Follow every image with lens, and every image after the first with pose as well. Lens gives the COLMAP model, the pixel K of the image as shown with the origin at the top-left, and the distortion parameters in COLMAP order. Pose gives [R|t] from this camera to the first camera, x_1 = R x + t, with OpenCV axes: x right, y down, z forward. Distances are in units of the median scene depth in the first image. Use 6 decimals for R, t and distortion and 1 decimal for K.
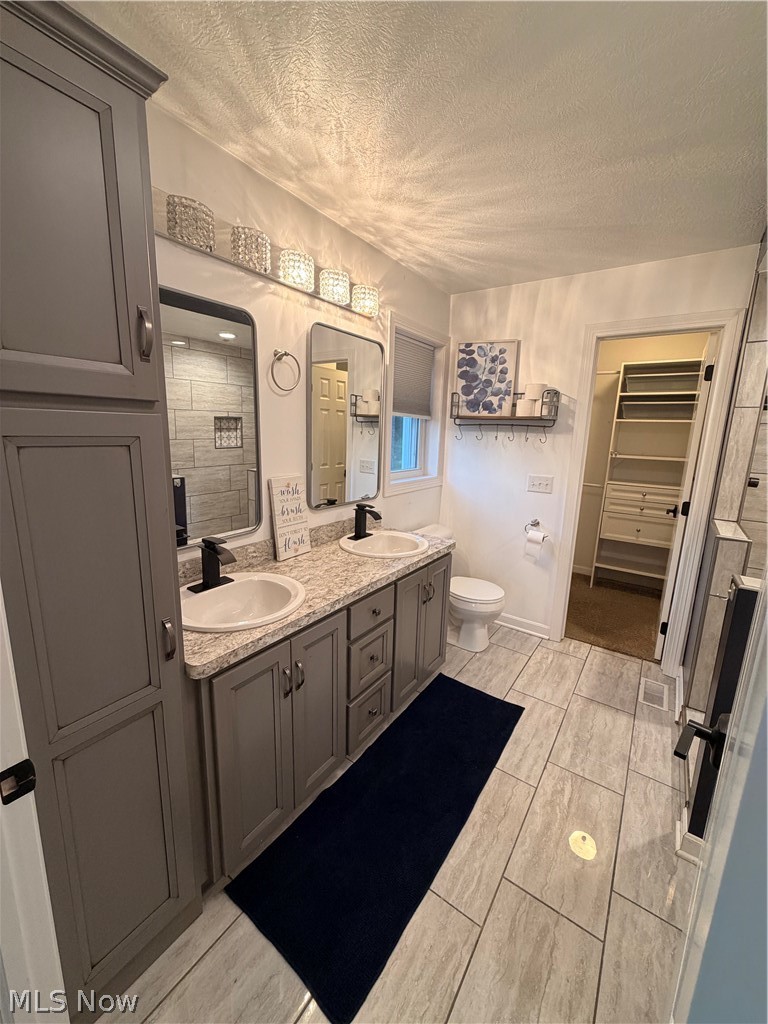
lens RADIAL K [[407.8, 0, 384.0], [0, 407.8, 510.2], [0, 0, 1]] dist [0.000068, 0.000426]
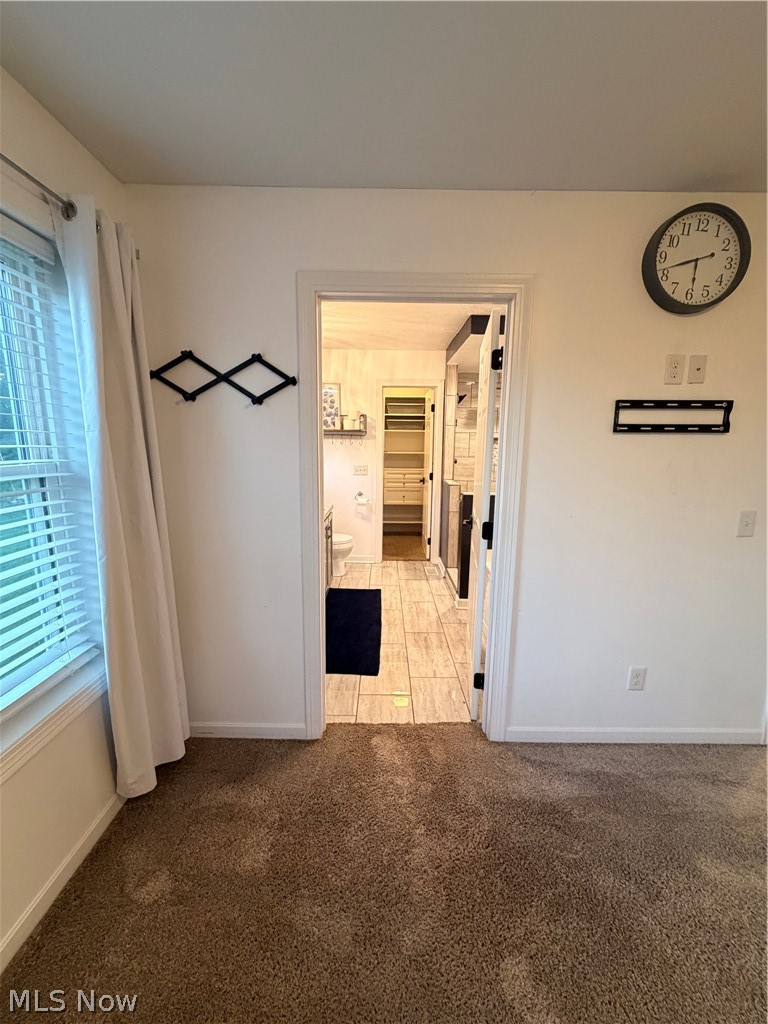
lens RADIAL K [[407.8, 0, 377.7], [0, 407.8, 510.4], [0, 0, 1]] dist [0.000068, 0.000426]
pose [[0.829569, -0.115585, 0.546310, -0.520493], [0.123217, 0.992118, 0.022801, 0.075179], [-0.544640, 0.048400, 0.837272, -0.451261]]
